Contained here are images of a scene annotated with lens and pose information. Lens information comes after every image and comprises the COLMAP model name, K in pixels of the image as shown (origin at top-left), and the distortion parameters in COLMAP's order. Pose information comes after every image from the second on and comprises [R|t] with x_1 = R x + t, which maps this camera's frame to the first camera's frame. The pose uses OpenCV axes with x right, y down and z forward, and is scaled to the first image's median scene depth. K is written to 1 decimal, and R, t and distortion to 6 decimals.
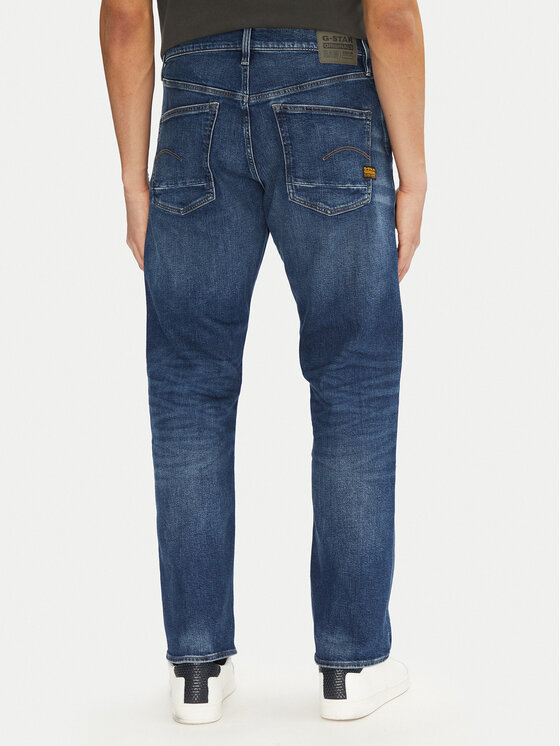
lens RADIAL K [[1635.0, 0, 279.9], [0, 1635.0, 373.1], [0, 0, 1]] dist [-0.000150, 0.000000]
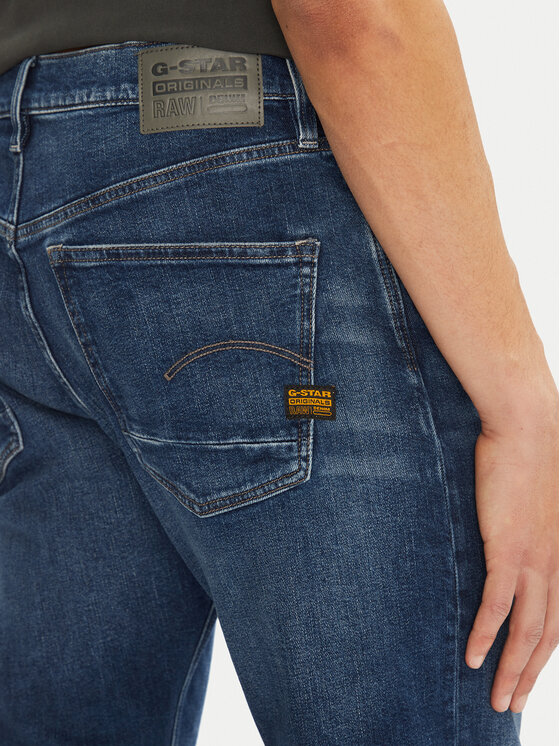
lens RADIAL K [[1940.9, 0, 280.0], [0, 1940.9, 372.9], [0, 0, 1]] dist [-0.135001, 0.000000]
pose [[0.788026, -0.002908, -0.615635, 0.333584], [0.000112, 0.999990, -0.004580, -0.129977], [0.615641, 0.003540, 0.788018, 0.653229]]
